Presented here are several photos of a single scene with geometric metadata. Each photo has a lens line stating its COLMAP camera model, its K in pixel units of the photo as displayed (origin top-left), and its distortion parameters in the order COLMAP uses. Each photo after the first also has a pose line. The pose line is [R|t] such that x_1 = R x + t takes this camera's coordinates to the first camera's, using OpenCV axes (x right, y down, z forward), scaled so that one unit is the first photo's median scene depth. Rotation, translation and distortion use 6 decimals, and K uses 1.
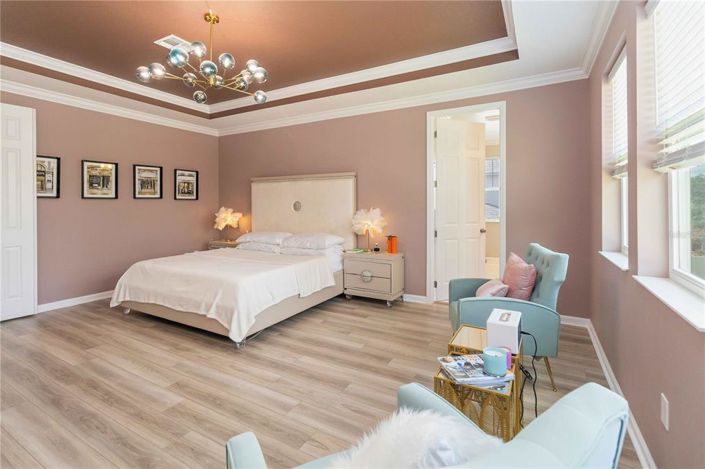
lens RADIAL K [[326.6, 0, 353.6], [0, 326.6, 202.4], [0, 0, 1]] dist [-0.001827, -0.000420]
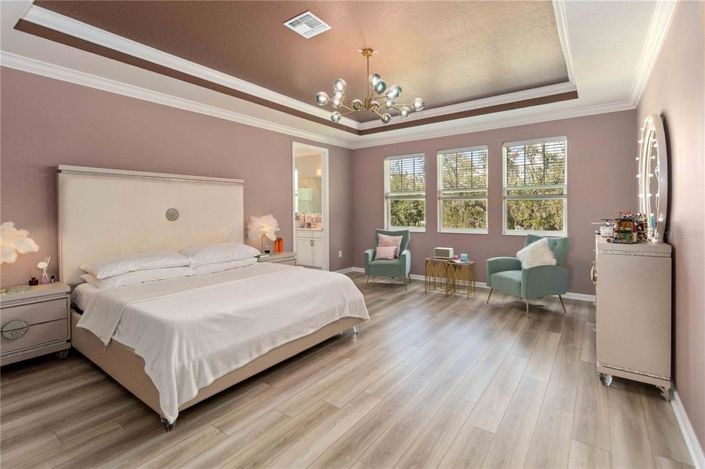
lens RADIAL K [[328.7, 0, 353.0], [0, 328.7, 211.4], [0, 0, 1]] dist [-0.001522, -0.000447]
pose [[0.126894, 0.001069, 0.991916, -1.042158], [0.003158, 0.999994, -0.001481, 0.007083], [-0.991911, 0.003320, 0.126889, 0.585476]]
